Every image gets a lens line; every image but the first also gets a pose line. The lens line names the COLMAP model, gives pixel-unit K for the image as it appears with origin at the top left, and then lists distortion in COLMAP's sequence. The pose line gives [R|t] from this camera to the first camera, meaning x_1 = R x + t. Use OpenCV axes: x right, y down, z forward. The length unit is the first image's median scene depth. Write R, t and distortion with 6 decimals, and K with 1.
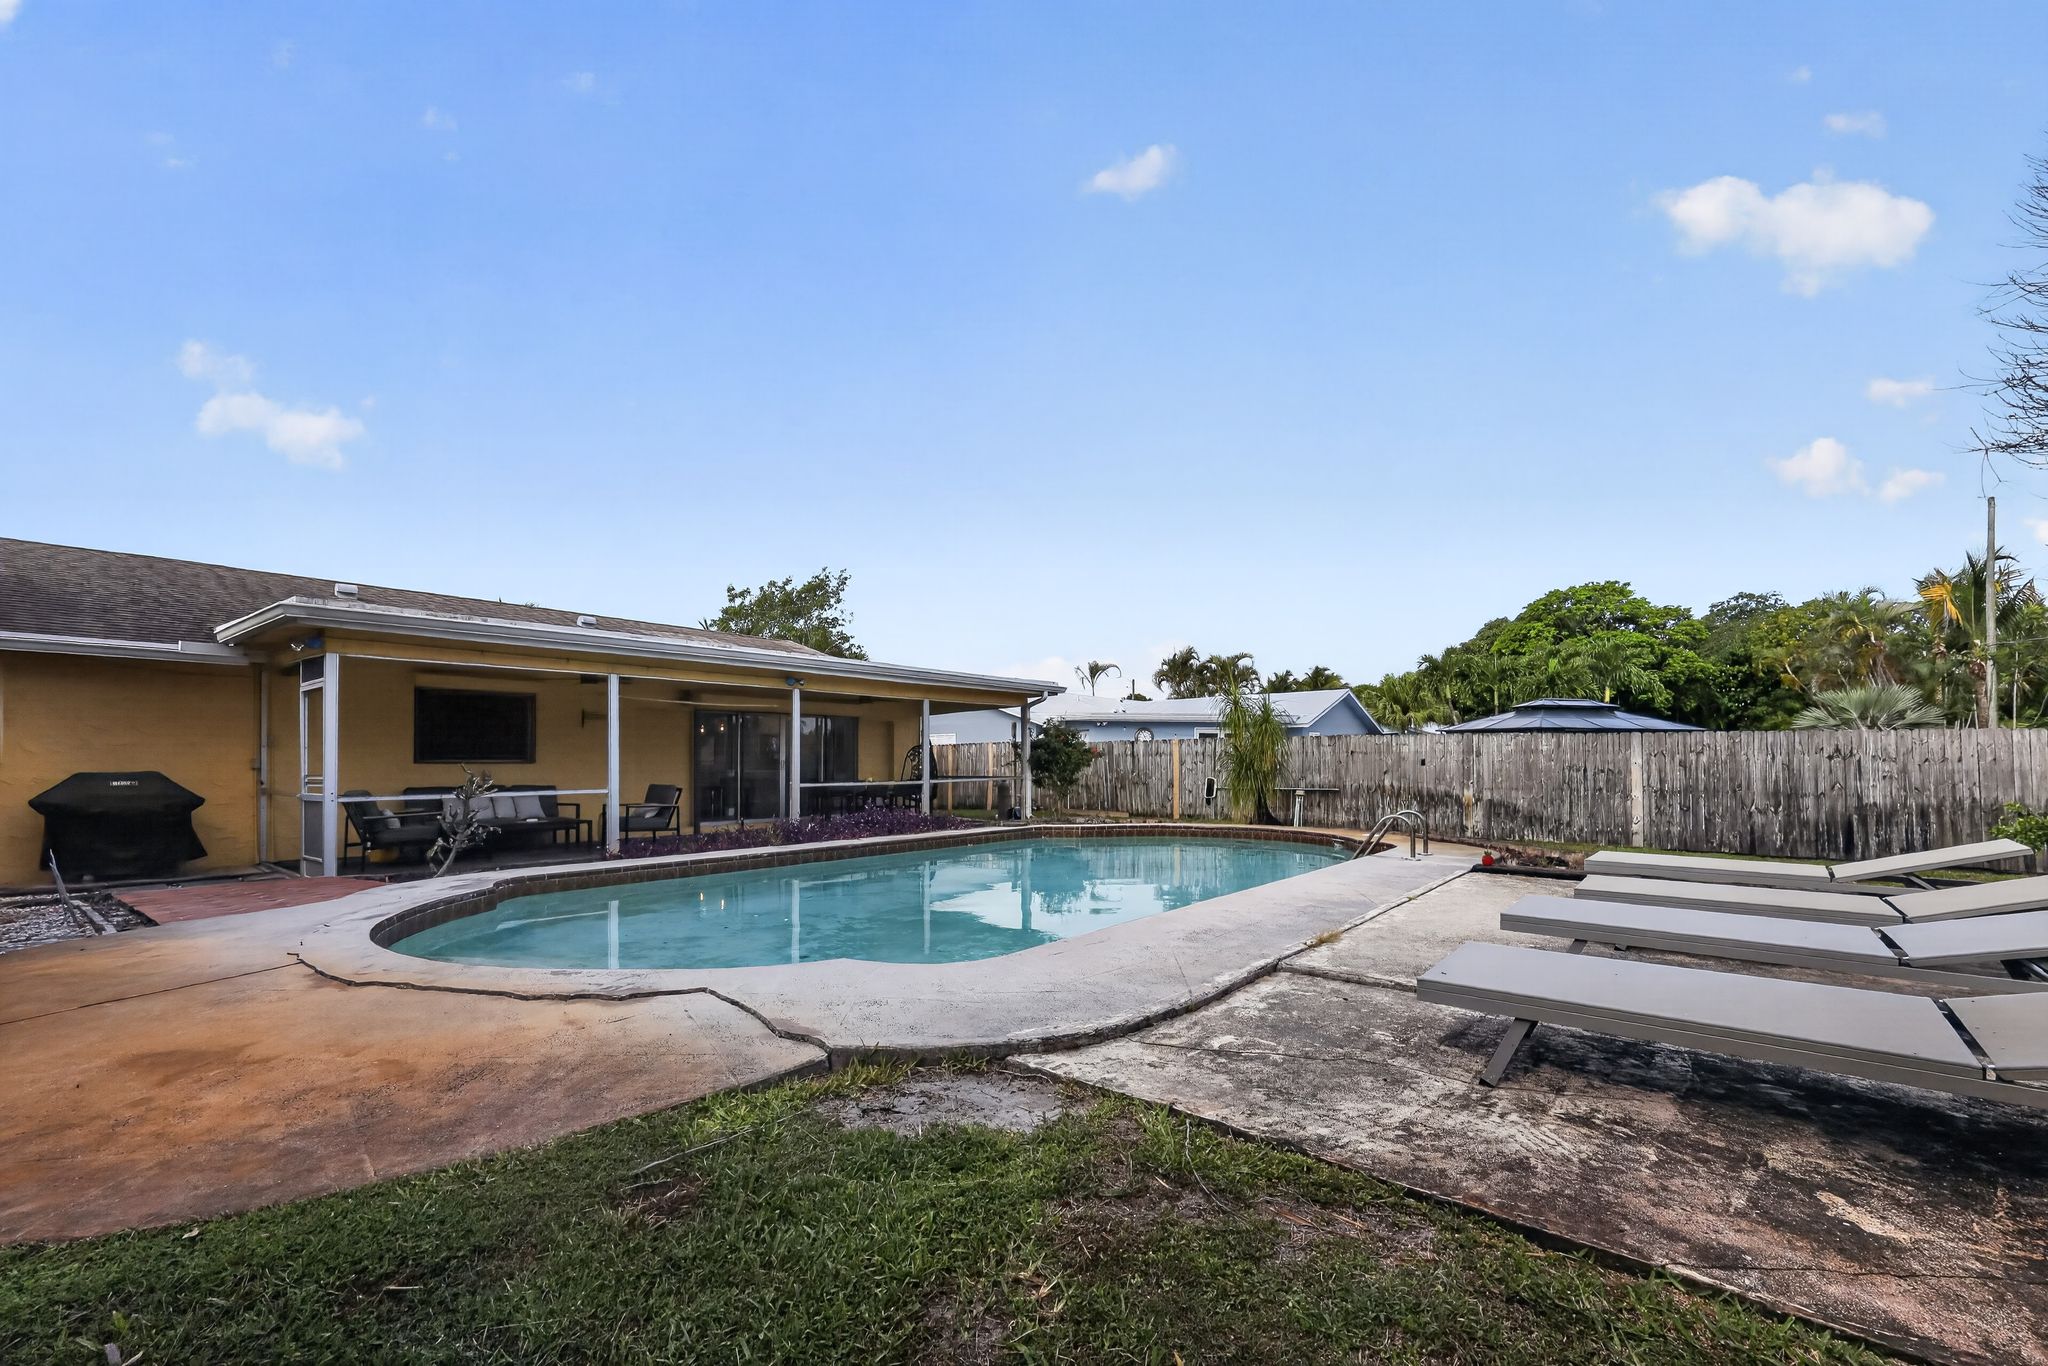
lens RADIAL K [[871.7, 0, 998.0], [0, 871.7, 765.1], [0, 0, 1]] dist [0.001244, 0.000304]
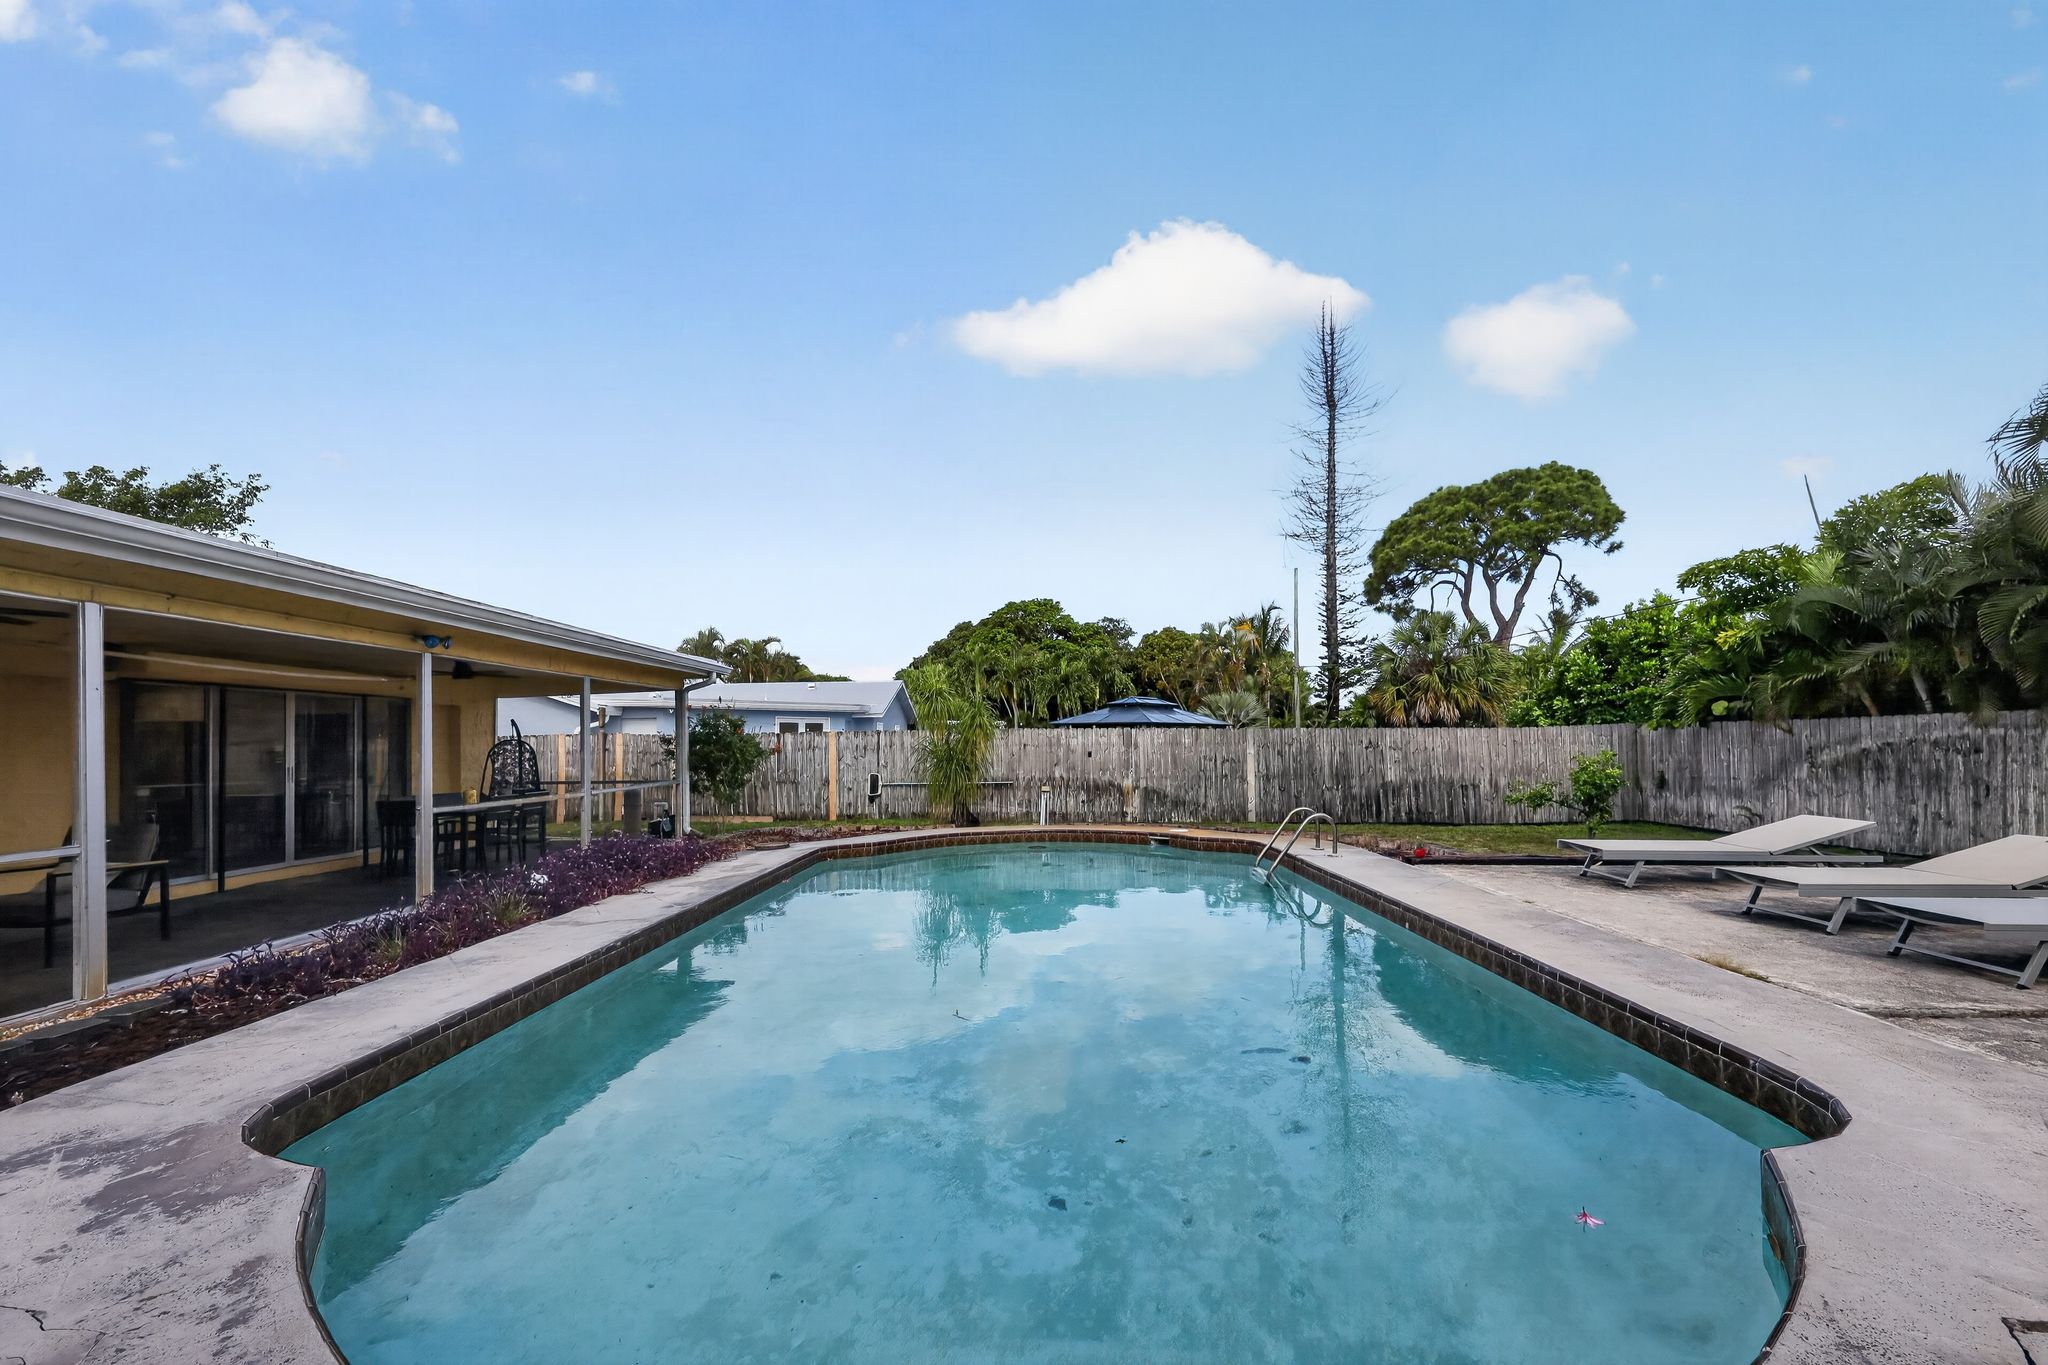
lens RADIAL K [[867.2, 0, 1019.1], [0, 867.2, 739.9], [0, 0, 1]] dist [0.001953, 0.000100]
pose [[0.781789, -0.005589, 0.623518, -0.241856], [0.013226, 0.999883, -0.007621, -0.013944], [-0.623403, 0.014204, 0.781772, 0.225132]]
